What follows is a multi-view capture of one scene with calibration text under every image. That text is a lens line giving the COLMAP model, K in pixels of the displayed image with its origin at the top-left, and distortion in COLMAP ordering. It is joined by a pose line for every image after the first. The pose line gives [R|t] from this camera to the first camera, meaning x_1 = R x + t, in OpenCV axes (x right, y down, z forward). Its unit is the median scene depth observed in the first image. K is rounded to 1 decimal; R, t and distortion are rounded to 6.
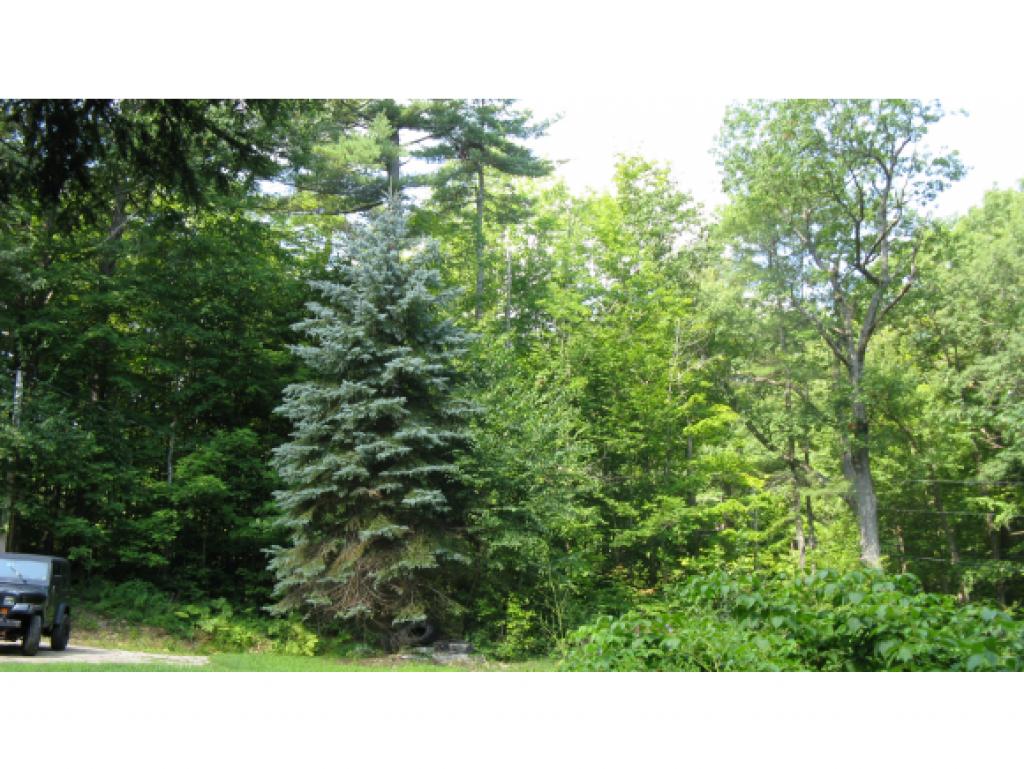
lens RADIAL K [[1178.2, 0, 512.0], [0, 1178.2, 384.5], [0, 0, 1]] dist [-0.126079, 0.005942]
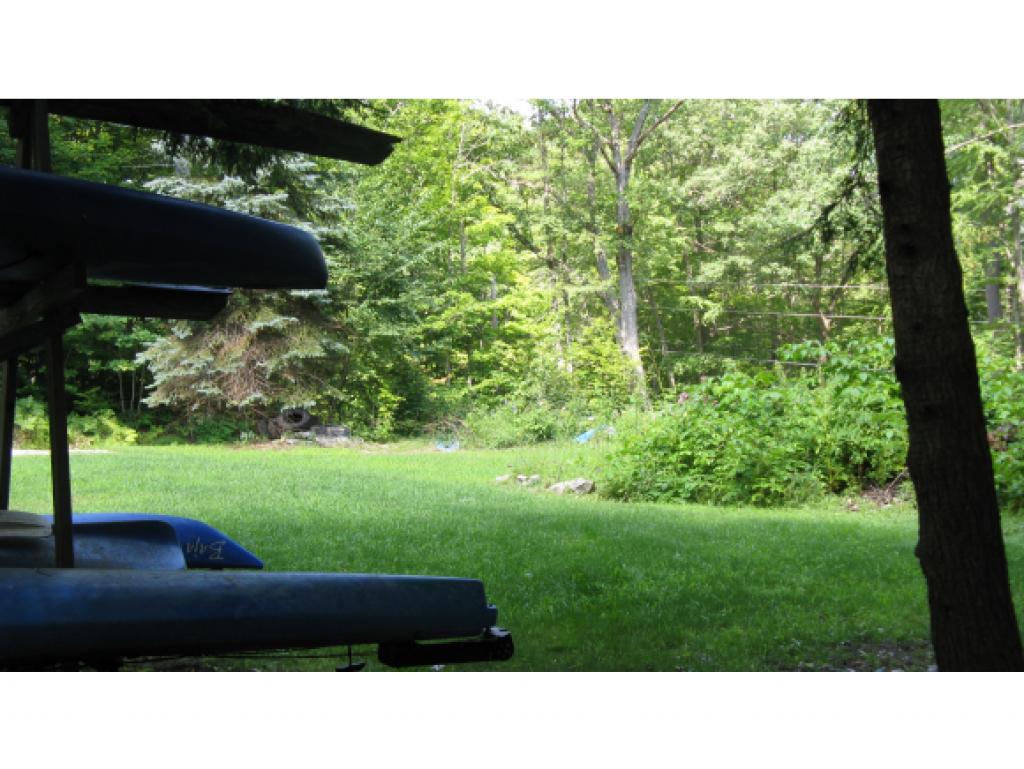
lens RADIAL K [[1178.2, 0, 512.0], [0, 1178.2, 384.5], [0, 0, 1]] dist [-0.126079, 0.005942]
pose [[0.954085, -0.022220, 0.298710, -0.208999], [-0.028529, 0.985970, 0.164465, 0.001532], [-0.298173, -0.165435, 0.940066, -0.049783]]
